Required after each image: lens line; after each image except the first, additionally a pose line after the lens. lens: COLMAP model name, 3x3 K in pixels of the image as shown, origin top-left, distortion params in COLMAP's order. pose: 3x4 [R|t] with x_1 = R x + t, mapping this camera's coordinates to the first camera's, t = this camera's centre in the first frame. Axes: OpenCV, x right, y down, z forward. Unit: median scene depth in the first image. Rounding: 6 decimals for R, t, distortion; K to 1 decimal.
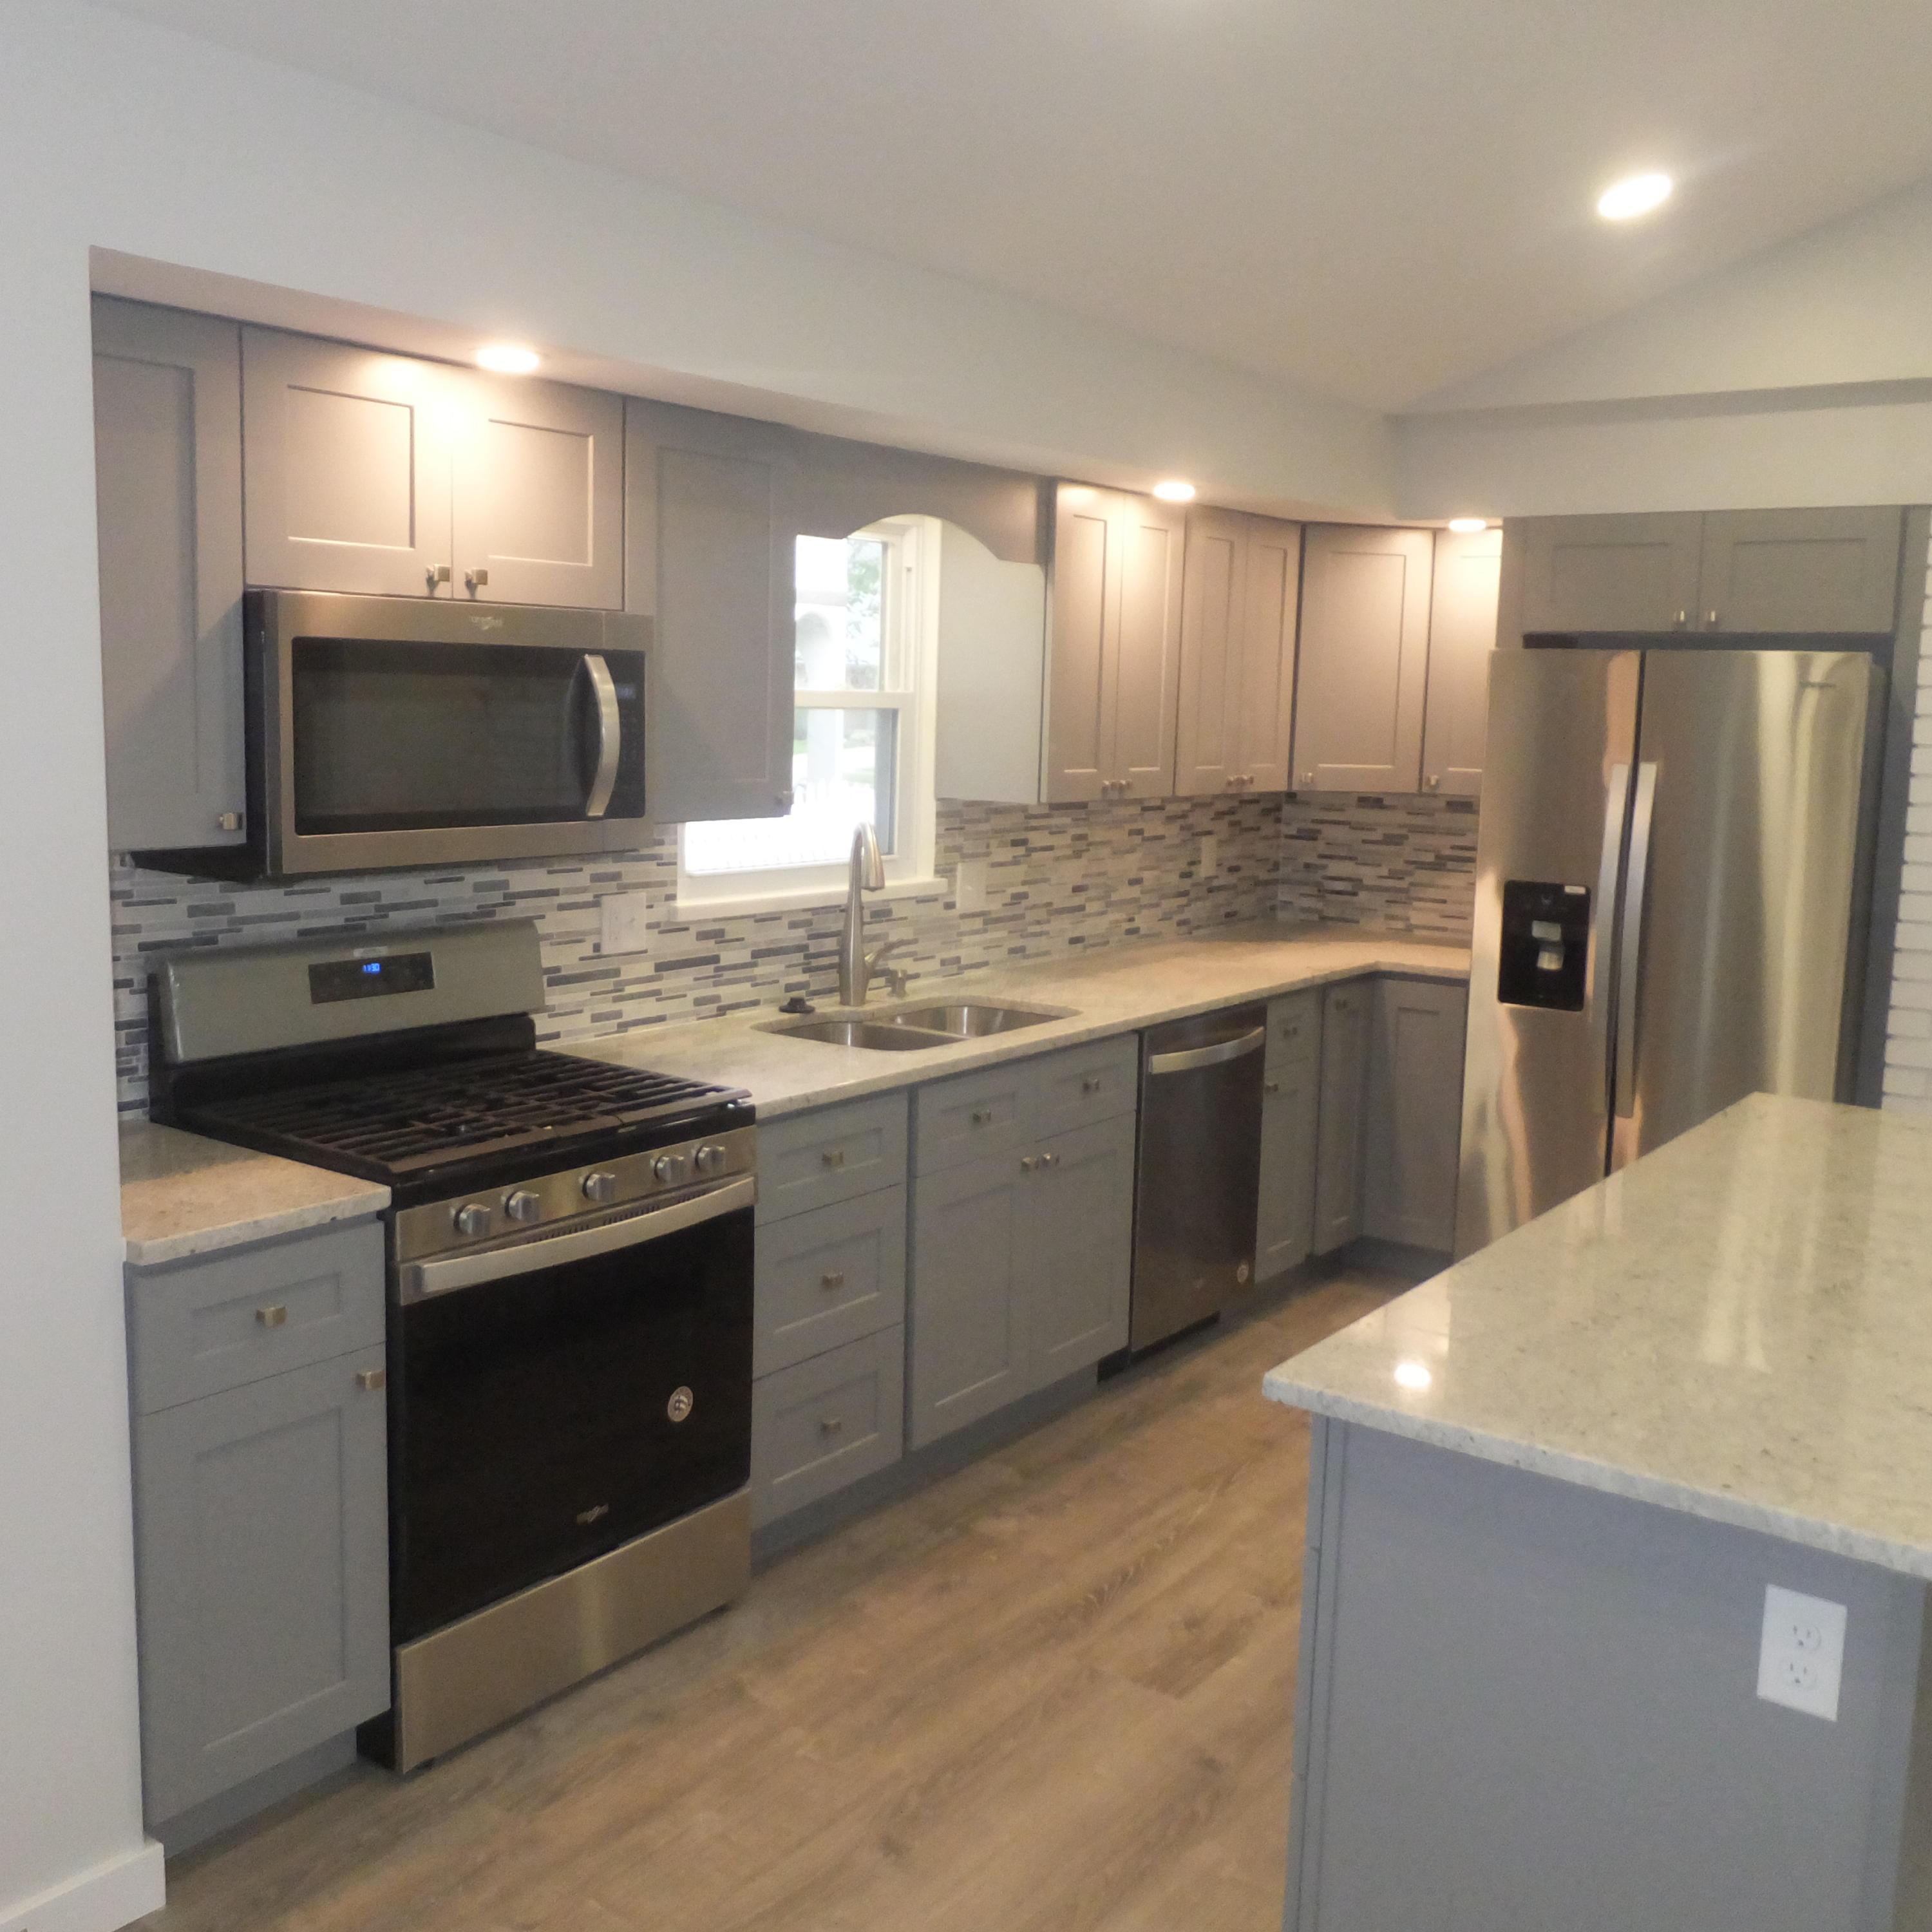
lens RADIAL K [[1960.5, 0, 962.4], [0, 1960.5, 957.4], [0, 0, 1]] dist [0.014320, 0.000000]
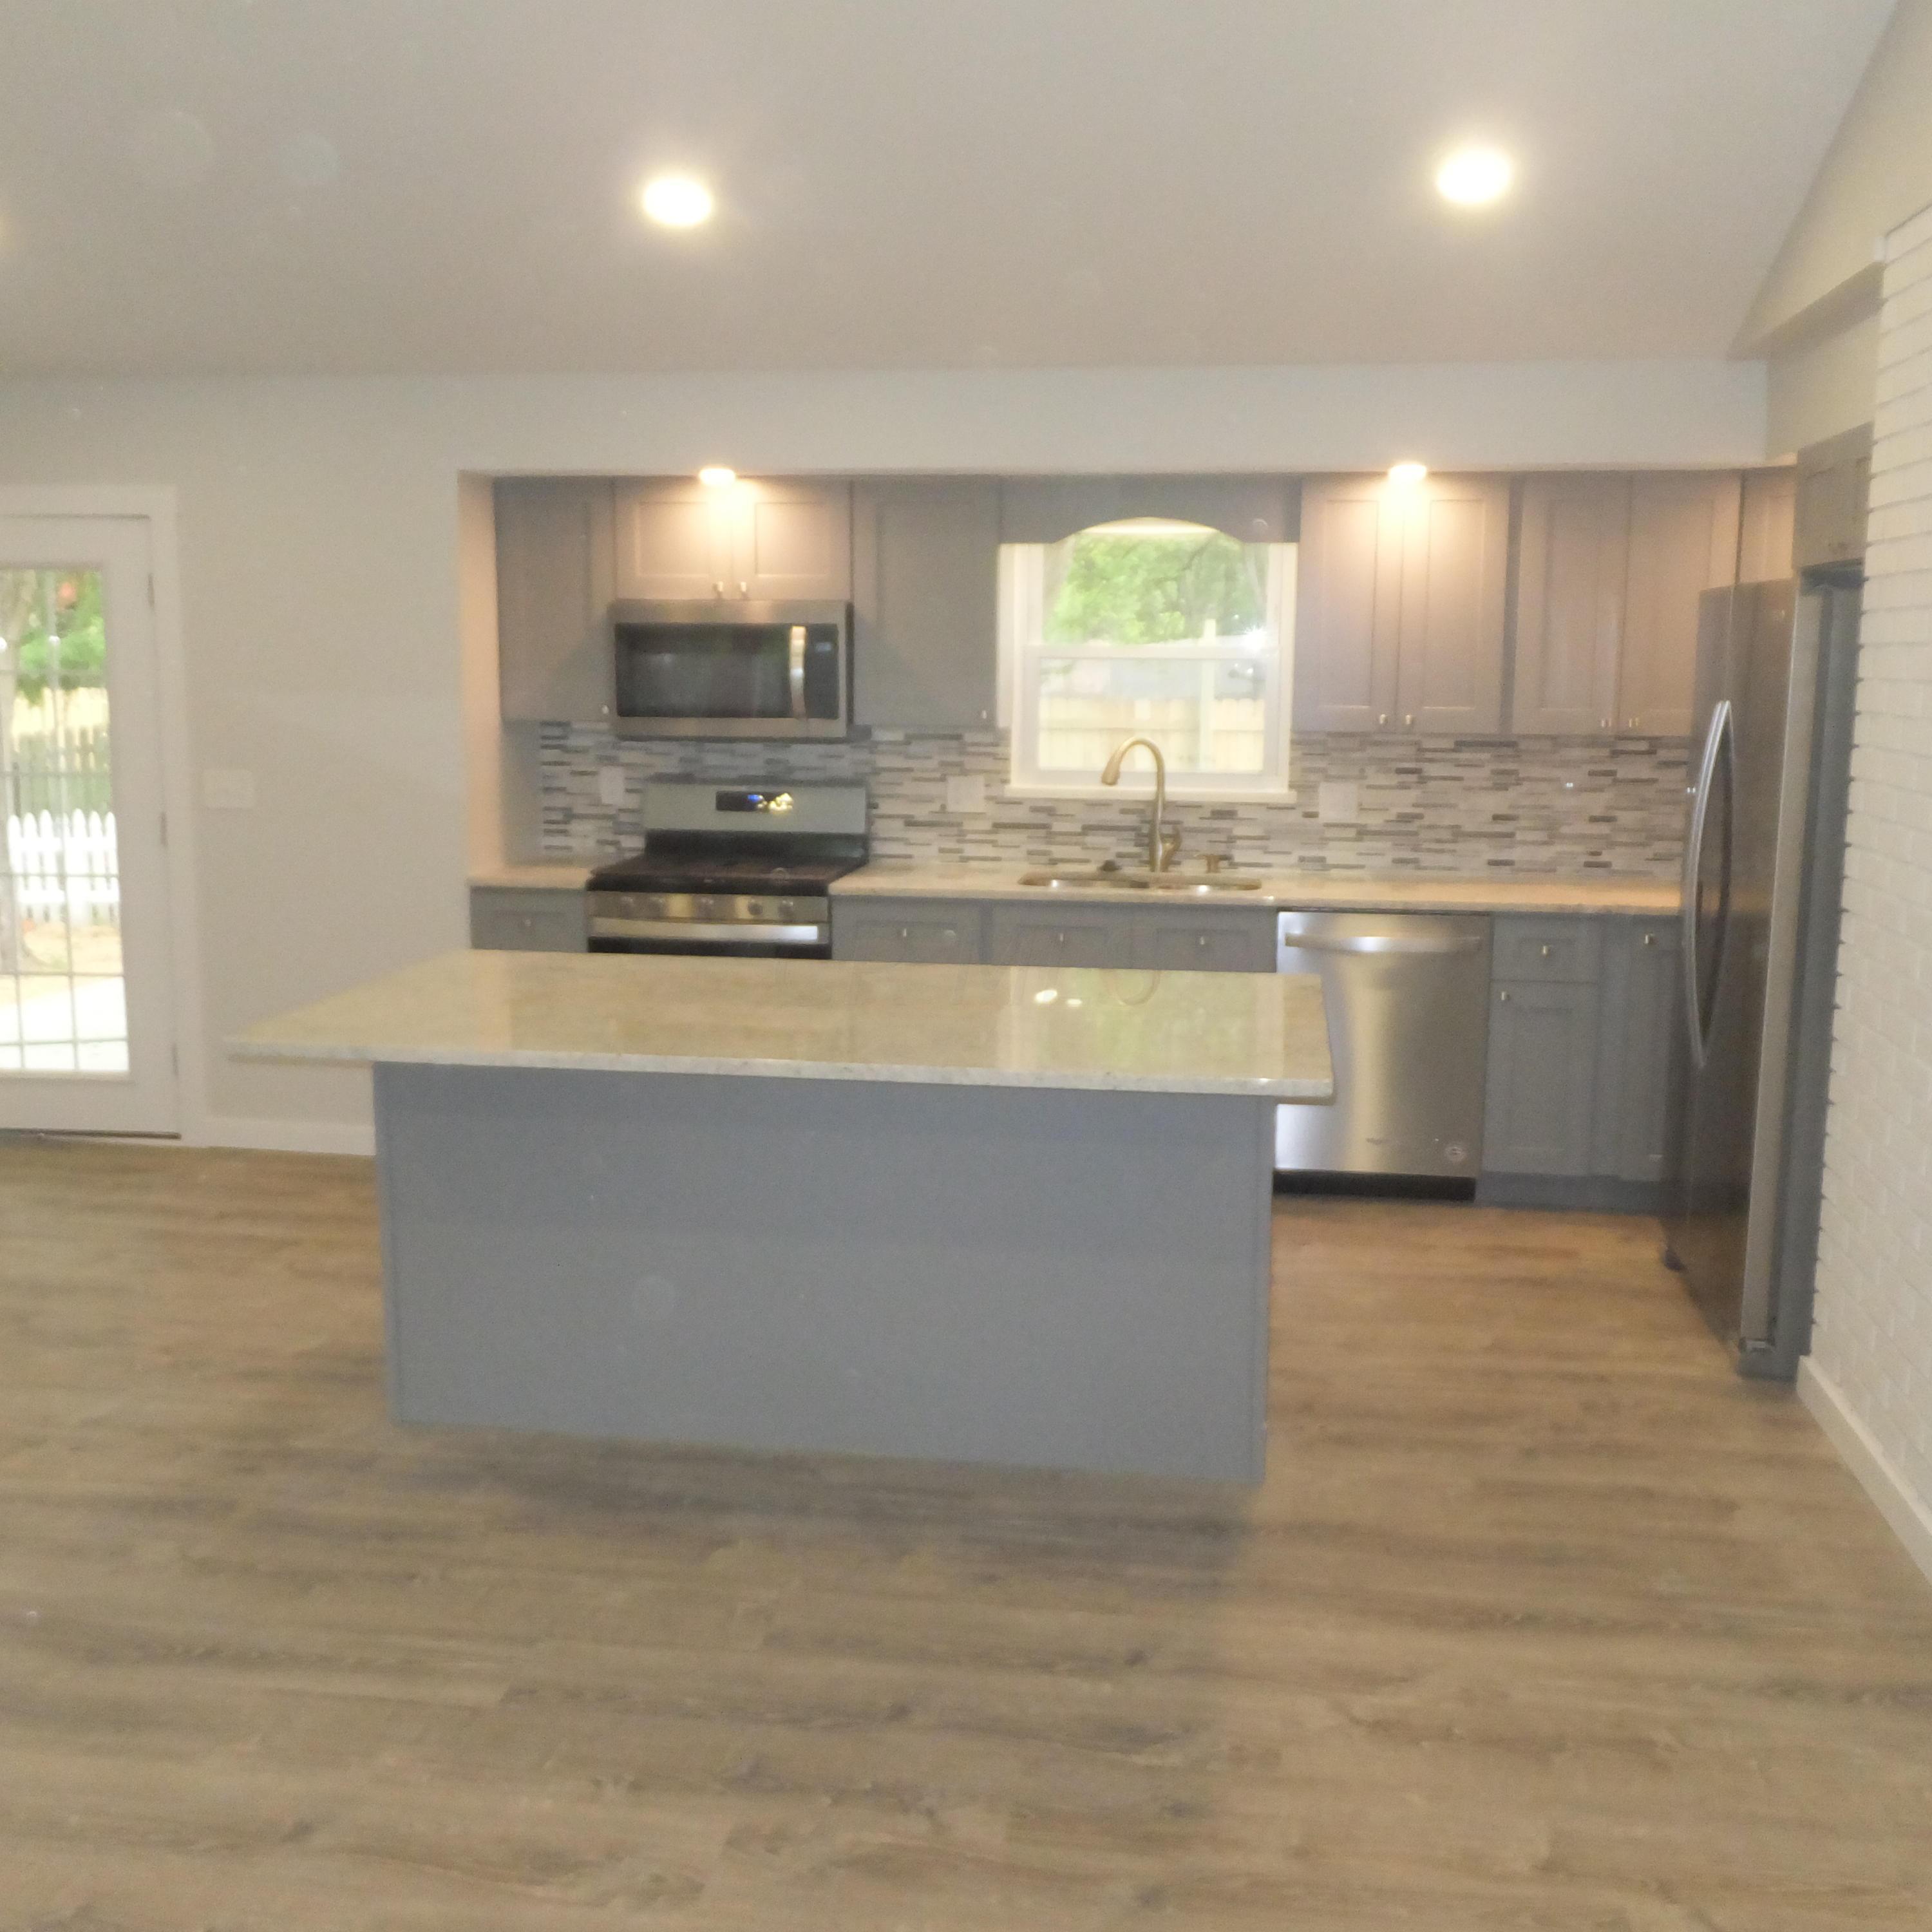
lens RADIAL K [[1960.5, 0, 961.4], [0, 1960.5, 974.8], [0, 0, 1]] dist [0.014320, 0.000000]
pose [[0.455761, 0.124560, -0.881344, 1.038224], [-0.115183, 0.990088, 0.080366, 0.000122], [0.882618, 0.064888, 0.465591, 0.215468]]
